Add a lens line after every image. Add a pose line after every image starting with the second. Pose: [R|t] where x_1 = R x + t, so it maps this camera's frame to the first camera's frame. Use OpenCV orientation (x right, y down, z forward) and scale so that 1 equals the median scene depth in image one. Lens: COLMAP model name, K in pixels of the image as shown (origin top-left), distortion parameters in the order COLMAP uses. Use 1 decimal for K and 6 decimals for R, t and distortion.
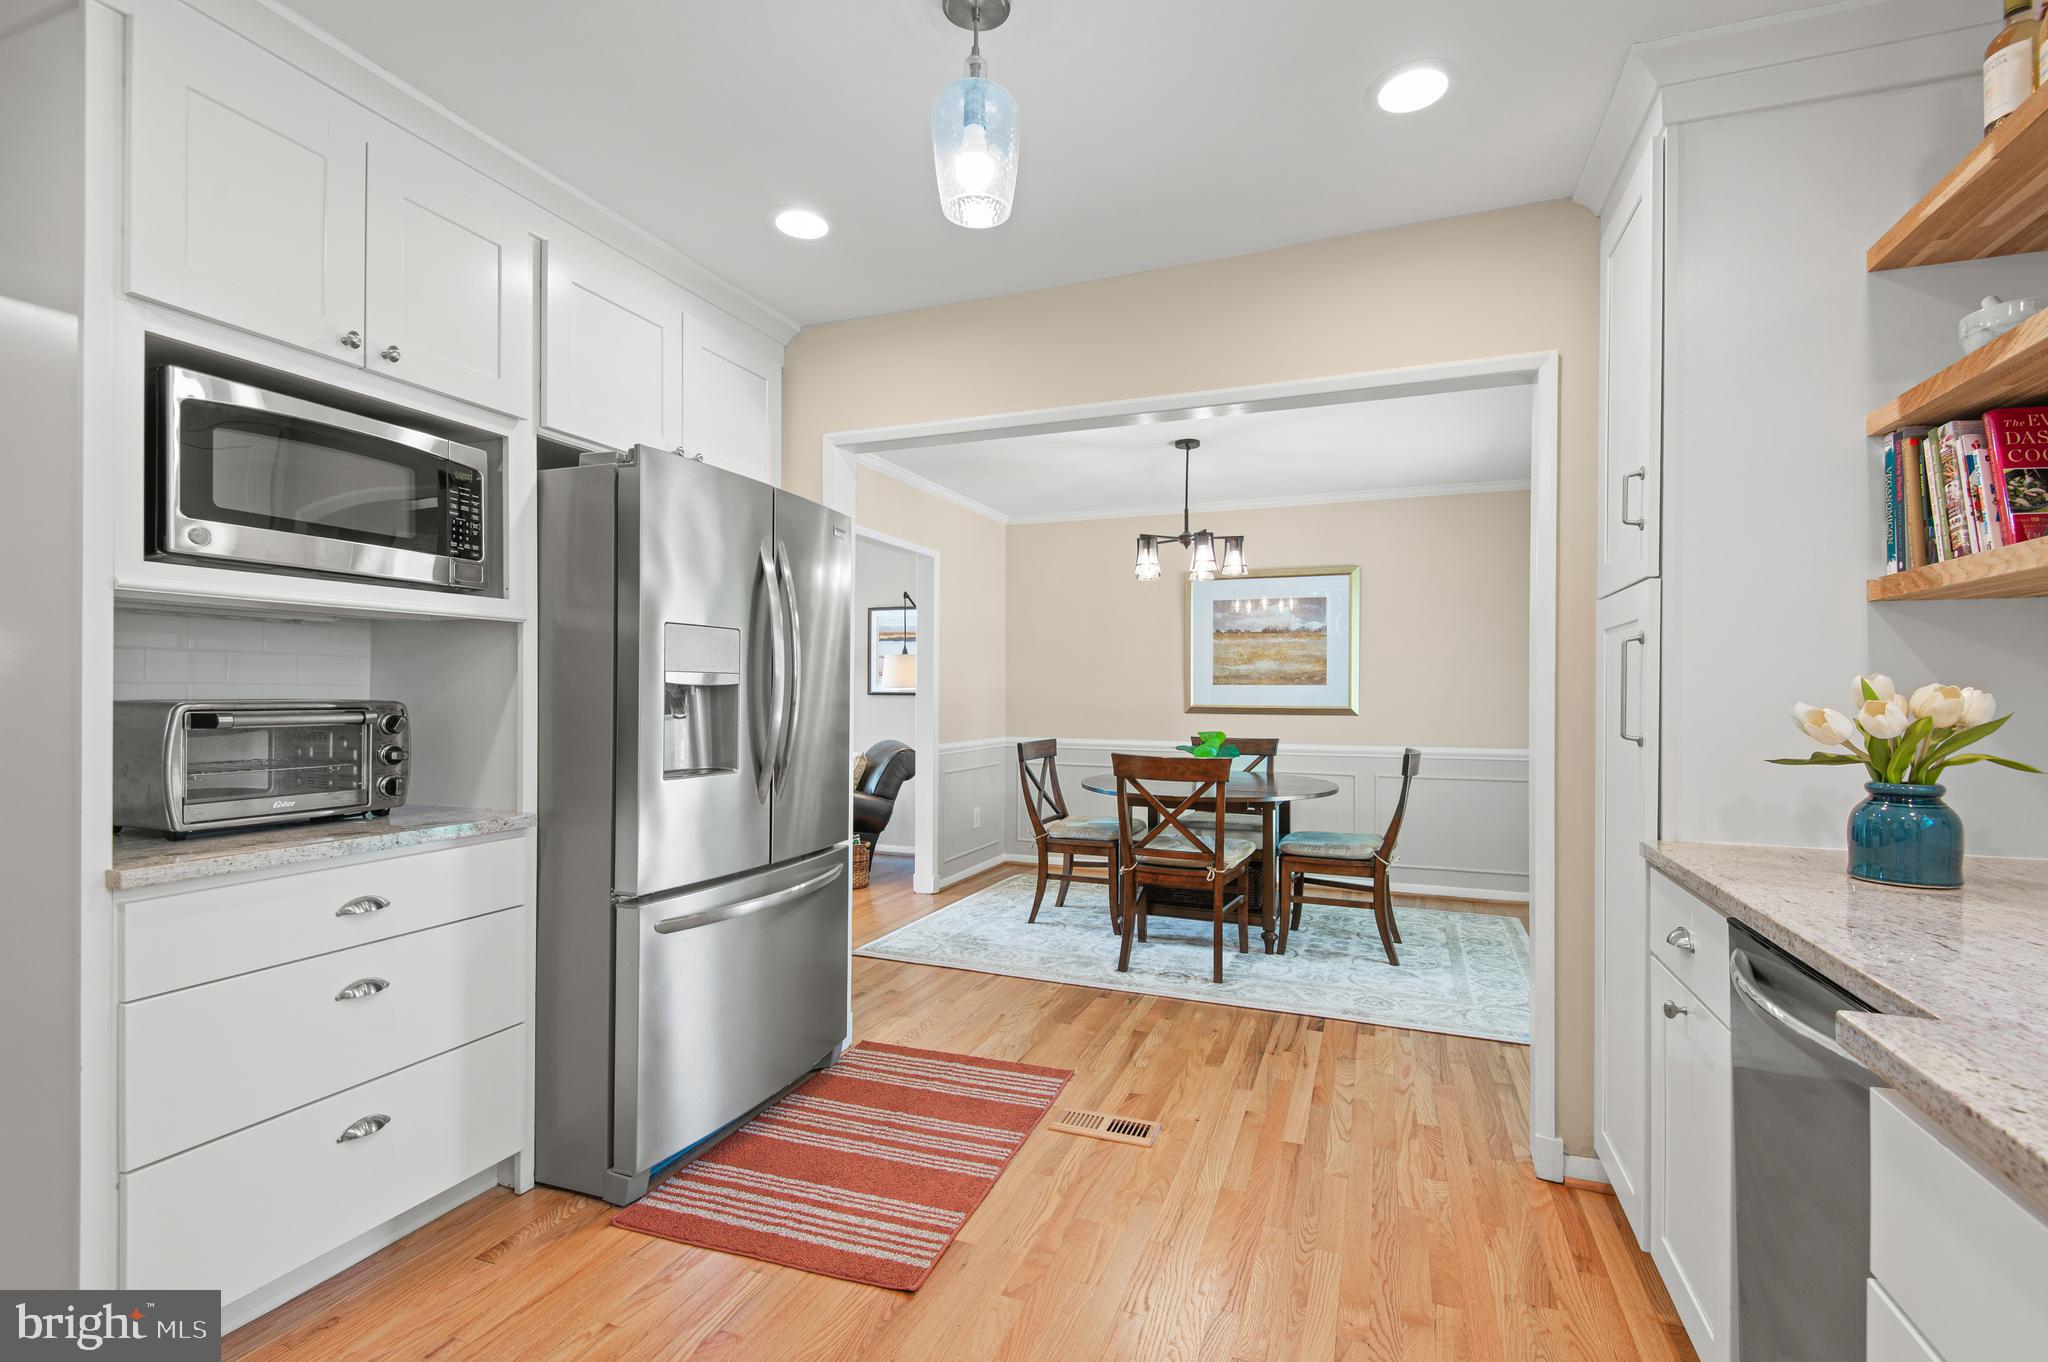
lens RADIAL K [[938.2, 0, 1029.7], [0, 938.2, 685.6], [0, 0, 1]] dist [0.018178, -0.001496]
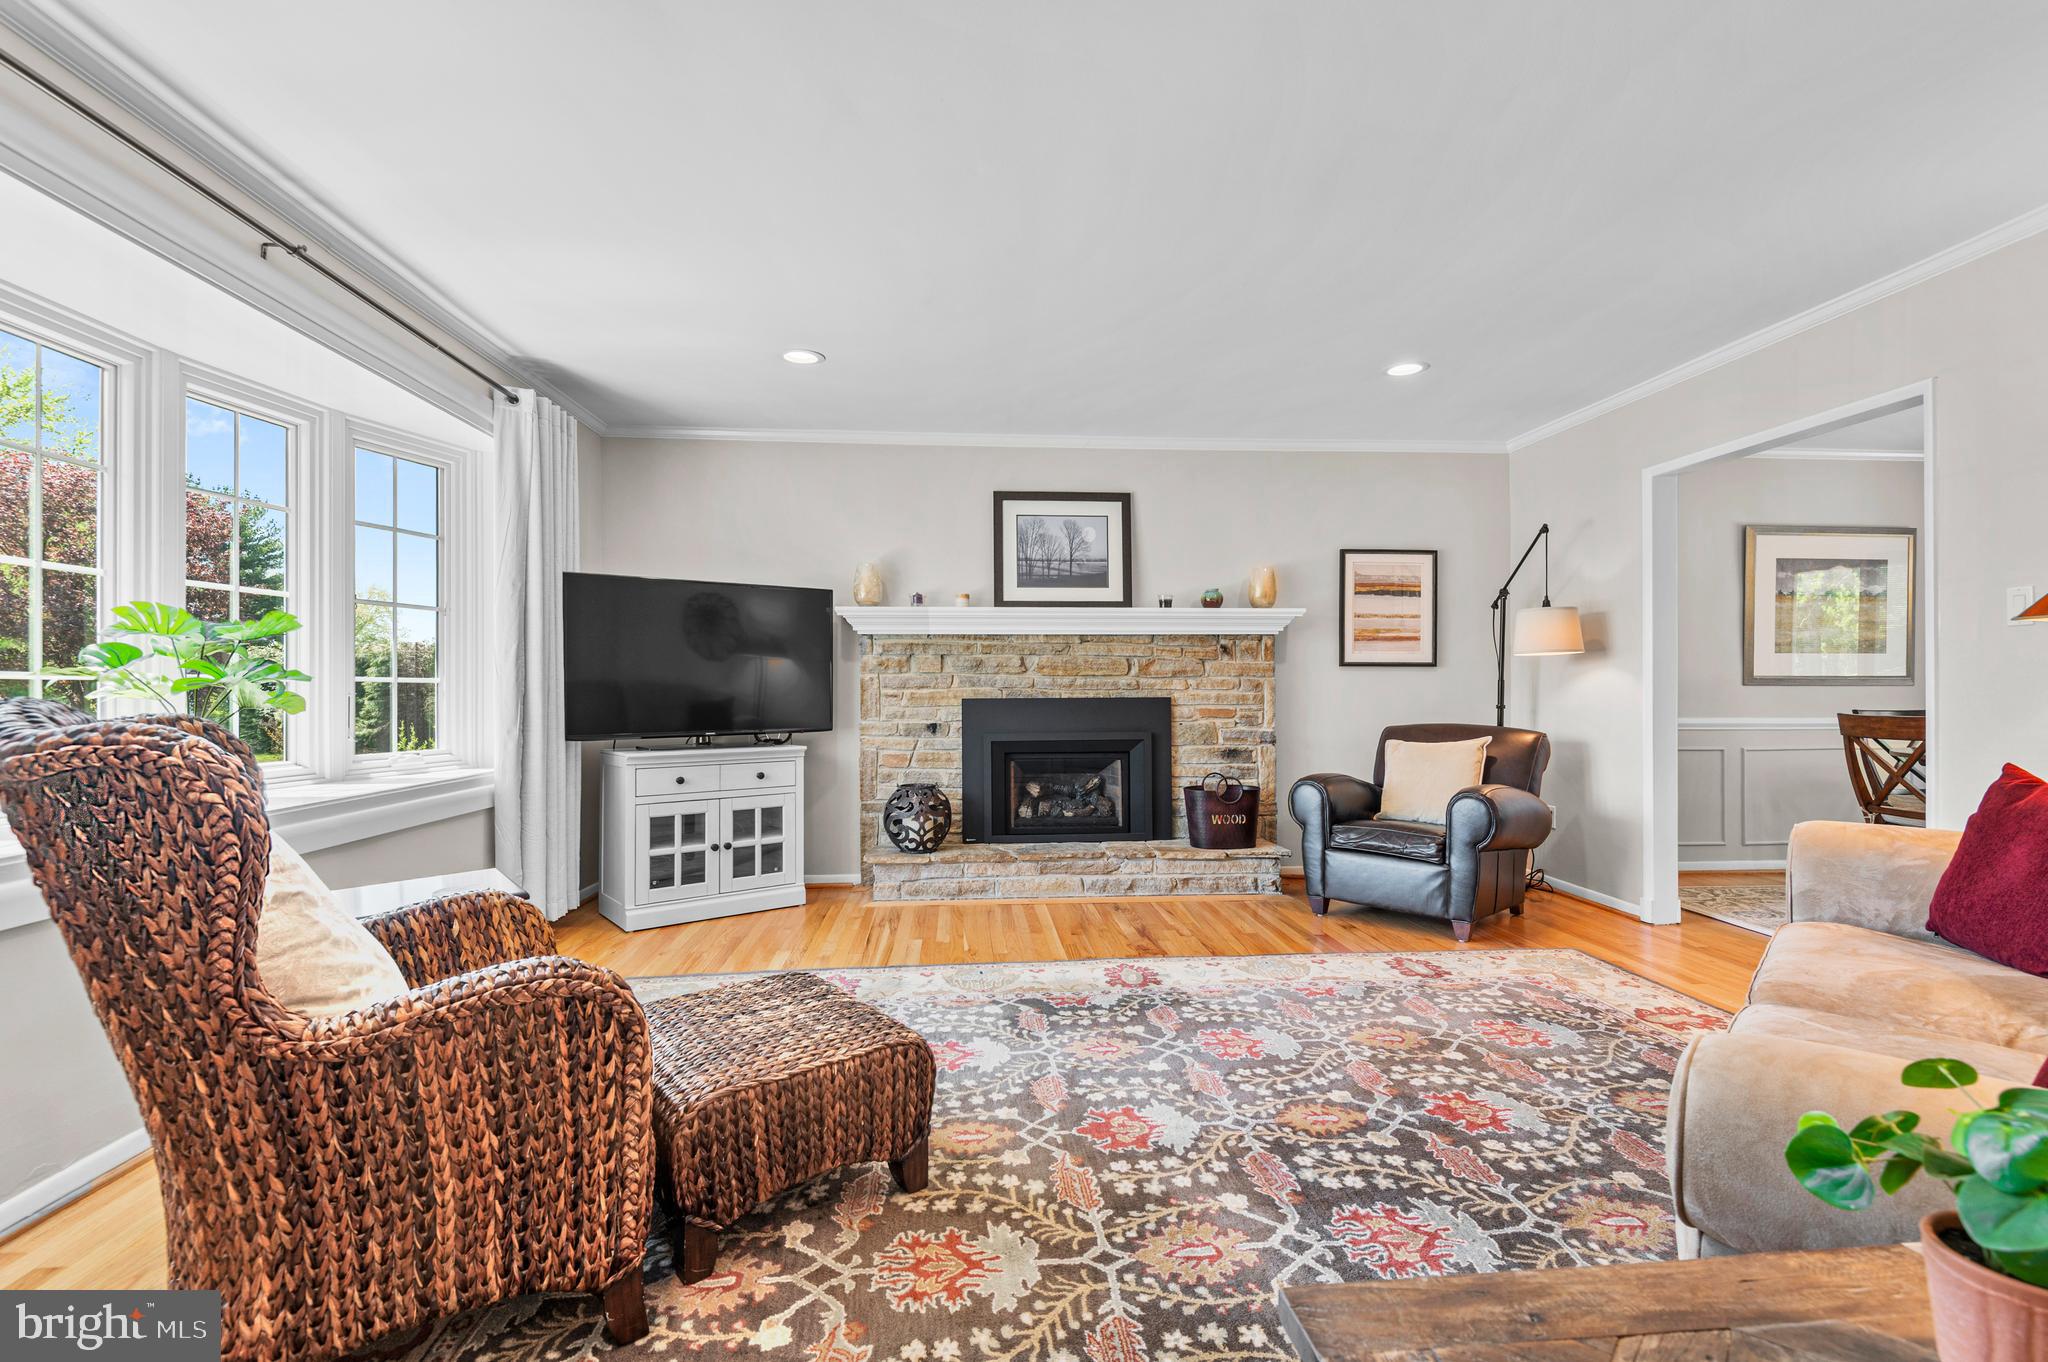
lens RADIAL K [[938.2, 0, 1057.1], [0, 938.2, 684.0], [0, 0, 1]] dist [0.018178, -0.001496]
pose [[0.896612, 0.000082, 0.442817, -0.812931], [0.002063, 0.999988, -0.004362, 0.031227], [-0.442813, 0.004825, 0.896601, 0.499262]]
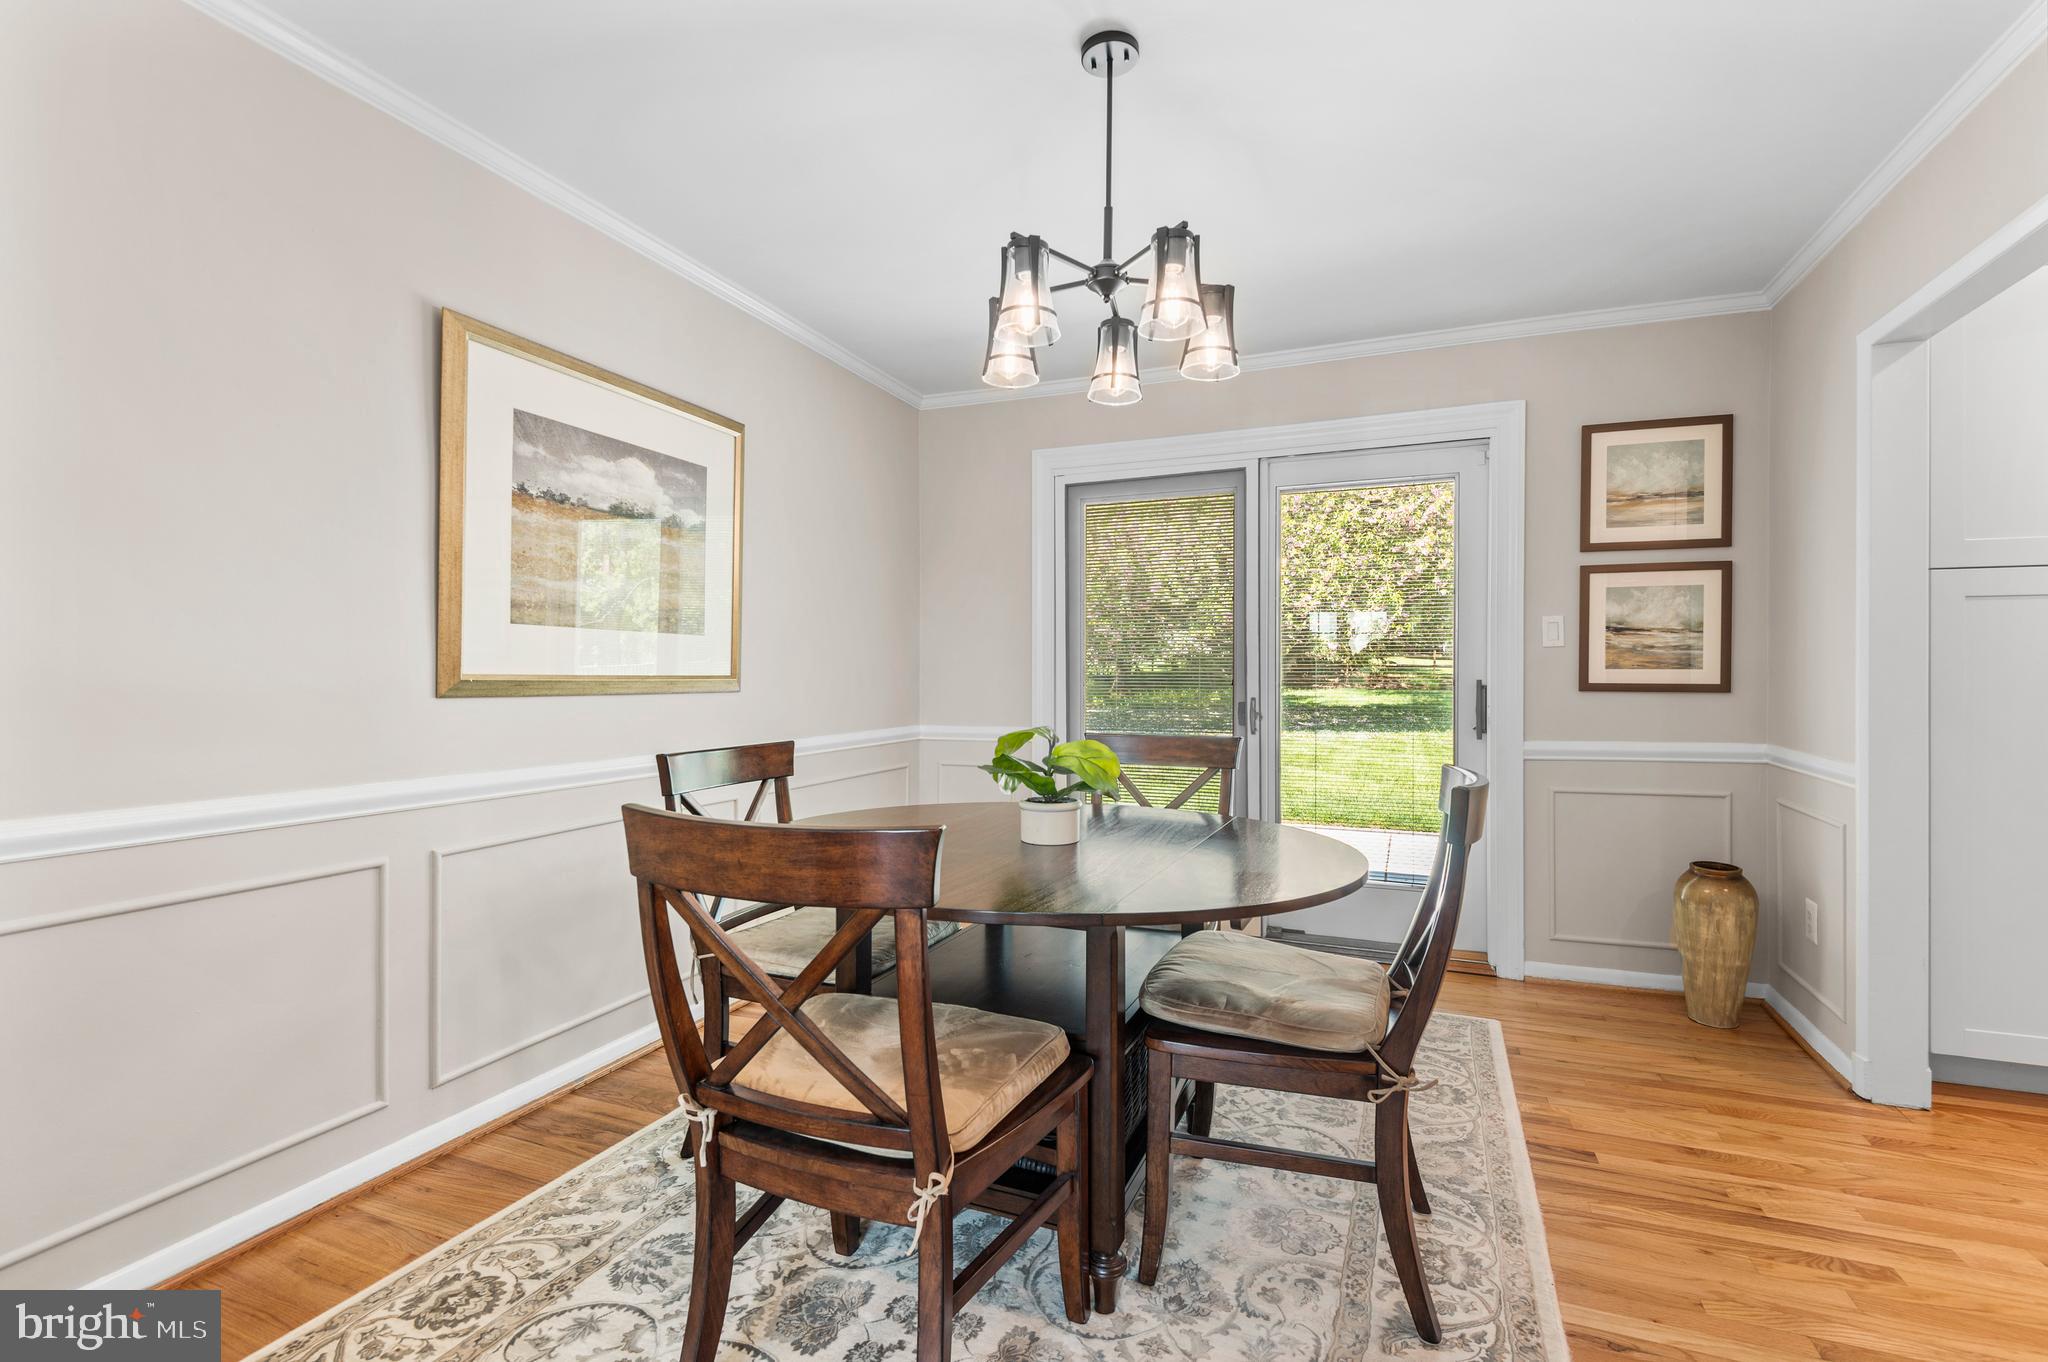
lens RADIAL K [[938.2, 0, 1061.3], [0, 938.2, 666.6], [0, 0, 1]] dist [0.018178, -0.001496]
pose [[-0.003641, 0.002782, 0.999990, -0.199789], [-0.004690, 0.999985, -0.002799, 0.017187], [-0.999982, -0.004700, -0.003628, 0.774467]]
